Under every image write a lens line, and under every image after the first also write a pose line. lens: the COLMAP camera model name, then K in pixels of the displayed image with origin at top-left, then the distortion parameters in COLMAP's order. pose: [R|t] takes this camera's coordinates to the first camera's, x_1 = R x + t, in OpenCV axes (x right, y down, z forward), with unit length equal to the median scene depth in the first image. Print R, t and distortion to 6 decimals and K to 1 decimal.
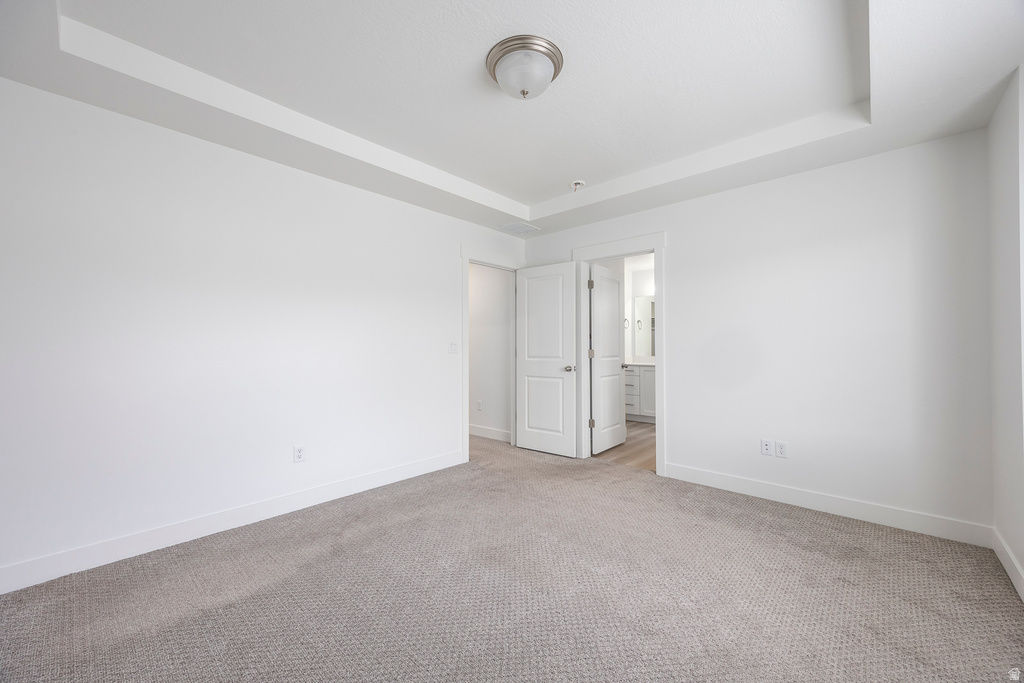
lens RADIAL K [[406.1, 0, 514.4], [0, 406.1, 341.5], [0, 0, 1]] dist [0.005282, 0.000124]
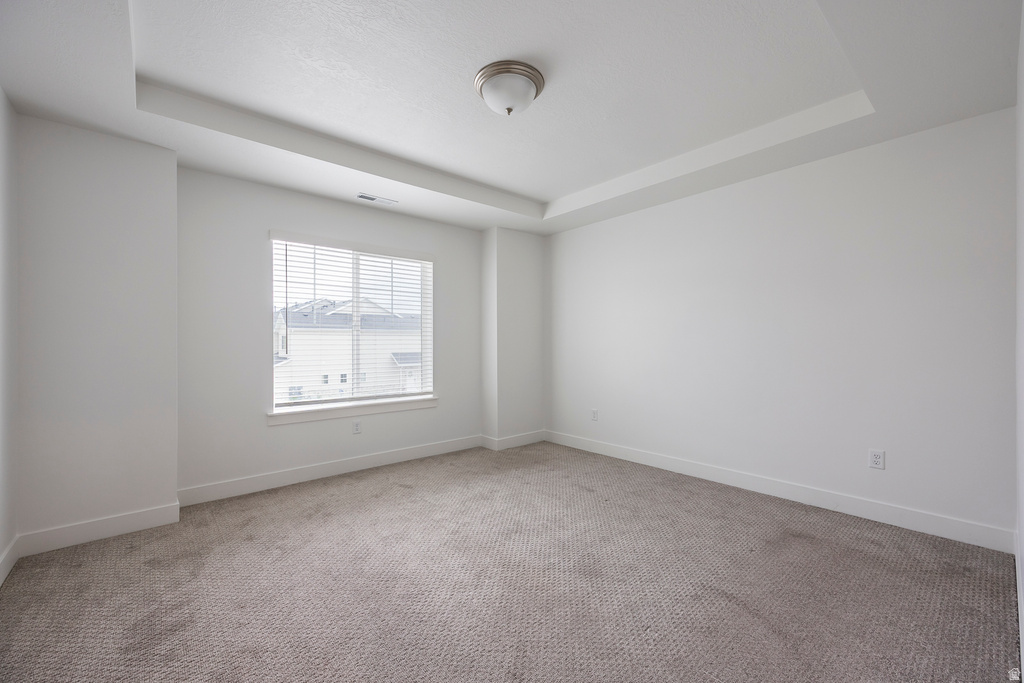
lens RADIAL K [[406.1, 0, 514.4], [0, 406.1, 341.5], [0, 0, 1]] dist [0.005282, 0.000124]
pose [[-0.995035, 0.007185, 0.099264, -0.052305], [0.004705, 0.999671, -0.025197, 0.019370], [-0.099413, -0.024605, -0.994742, 1.164890]]
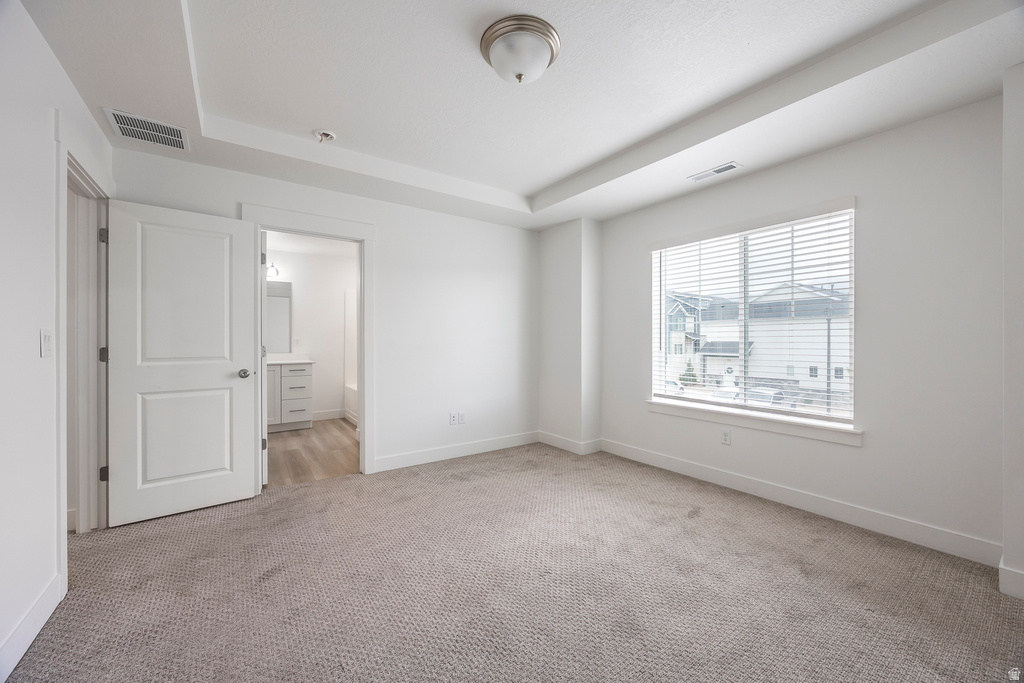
lens RADIAL K [[406.1, 0, 514.4], [0, 406.1, 341.5], [0, 0, 1]] dist [0.005282, 0.000124]
pose [[0.194548, -0.002727, 0.980889, -0.520586], [-0.016702, 0.999842, 0.006092, -0.000003], [-0.980751, -0.017568, 0.194472, 0.462888]]
